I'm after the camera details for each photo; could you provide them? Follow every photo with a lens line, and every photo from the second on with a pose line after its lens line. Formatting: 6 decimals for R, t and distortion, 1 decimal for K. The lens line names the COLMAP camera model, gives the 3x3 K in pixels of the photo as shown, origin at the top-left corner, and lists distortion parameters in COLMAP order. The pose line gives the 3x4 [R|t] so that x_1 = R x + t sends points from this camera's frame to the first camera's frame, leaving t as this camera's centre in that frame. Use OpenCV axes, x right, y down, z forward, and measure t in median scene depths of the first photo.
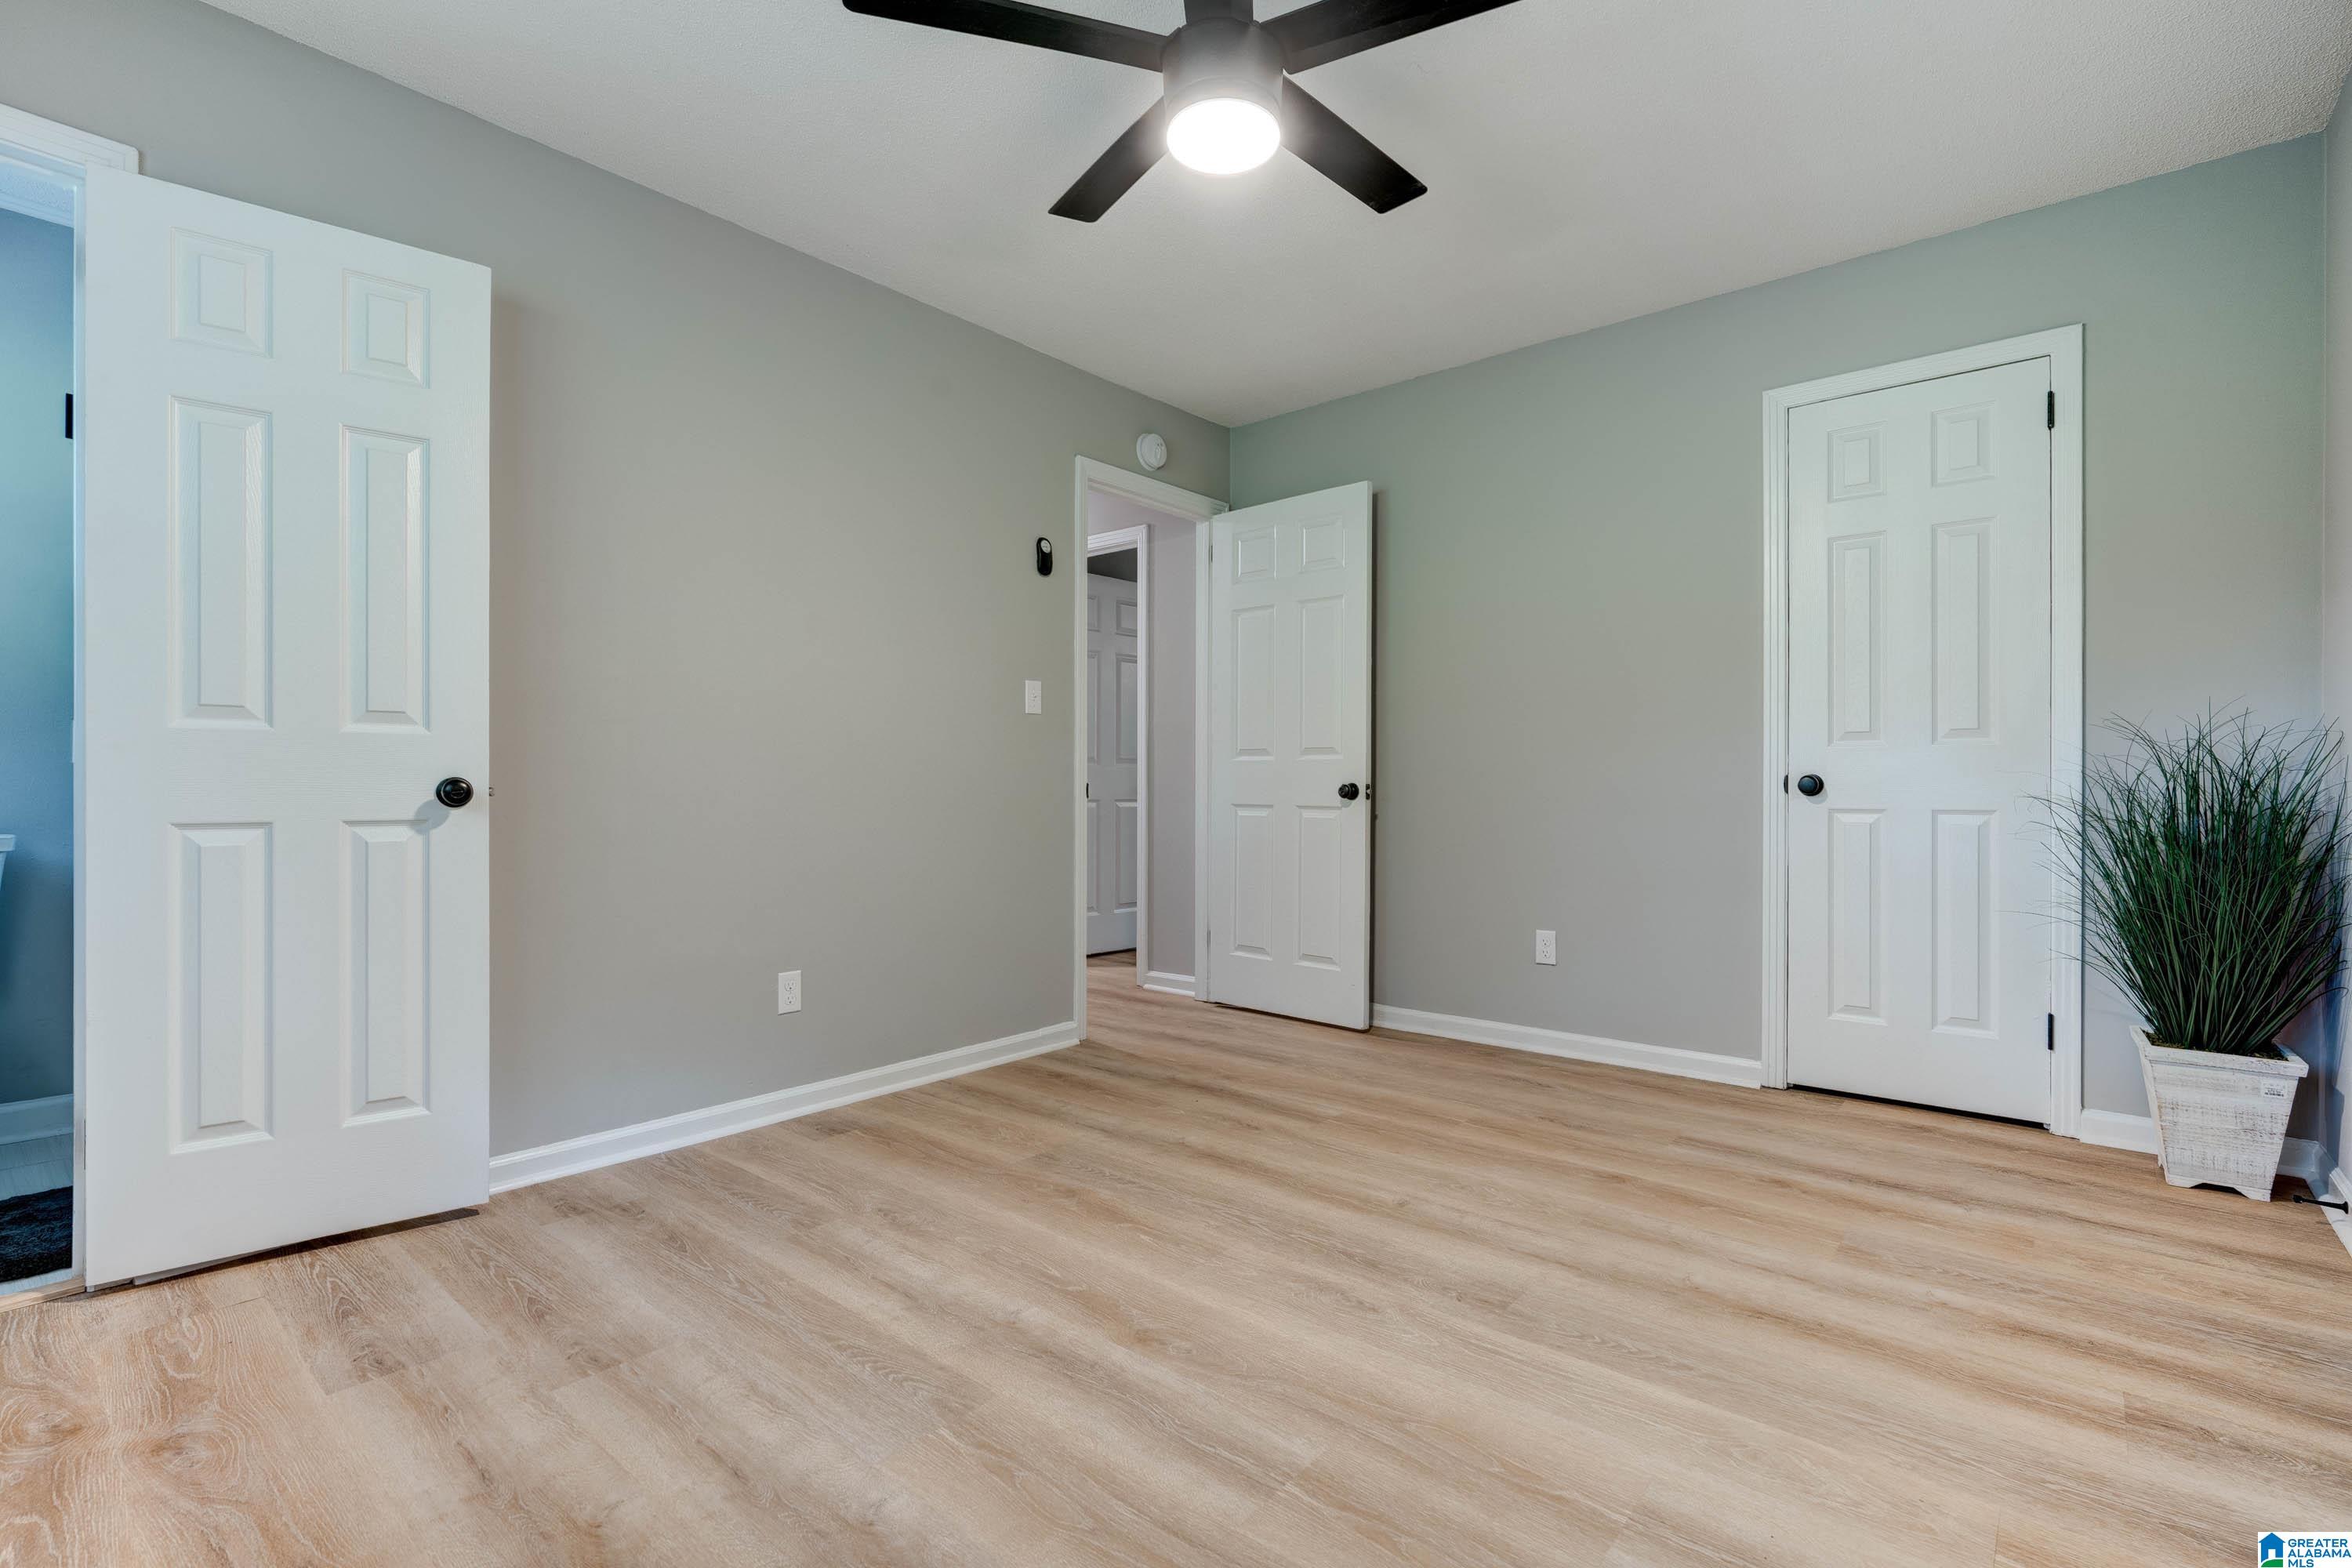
lens RADIAL K [[1102.5, 0, 1174.6], [0, 1102.5, 788.2], [0, 0, 1]] dist [0.016056, 0.000161]
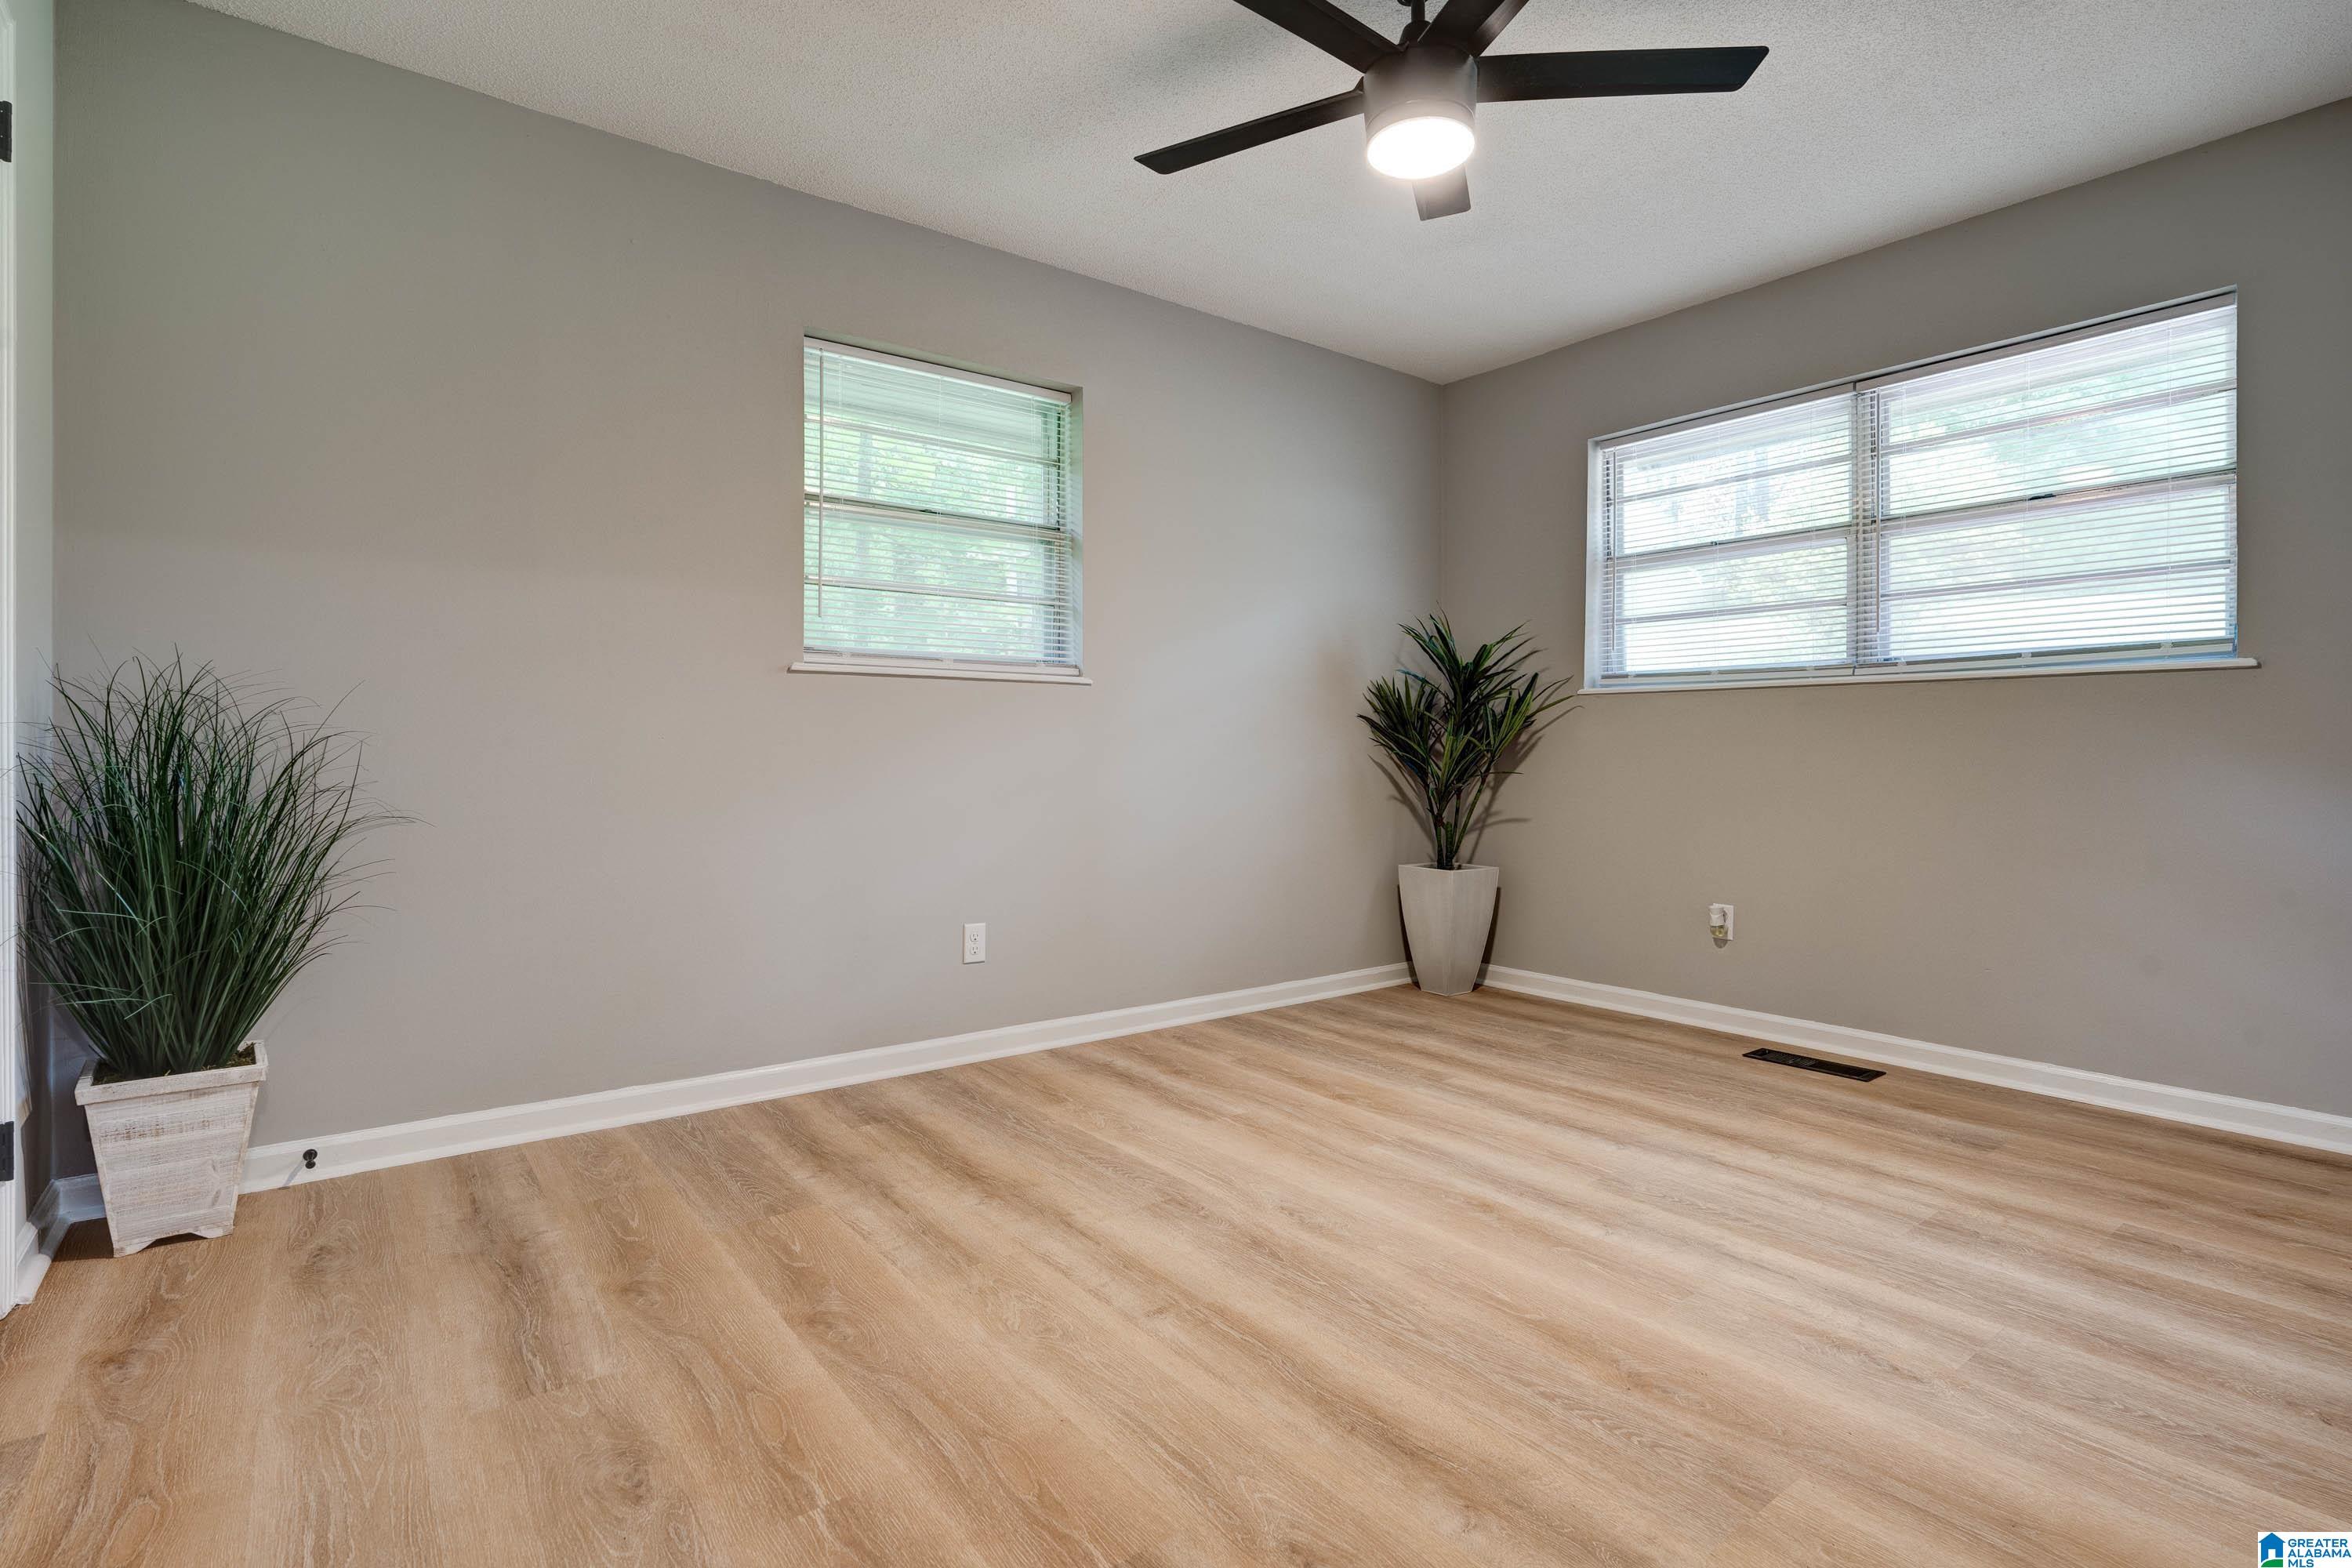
lens RADIAL K [[1148.9, 0, 1192.6], [0, 1148.9, 776.2], [0, 0, 1]] dist [0.016131, 0.001187]
pose [[-0.980482, -0.008621, 0.196419, 0.035758], [-0.004892, 0.999799, 0.019463, -0.001033], [-0.196547, 0.018123, -0.980327, 1.894510]]
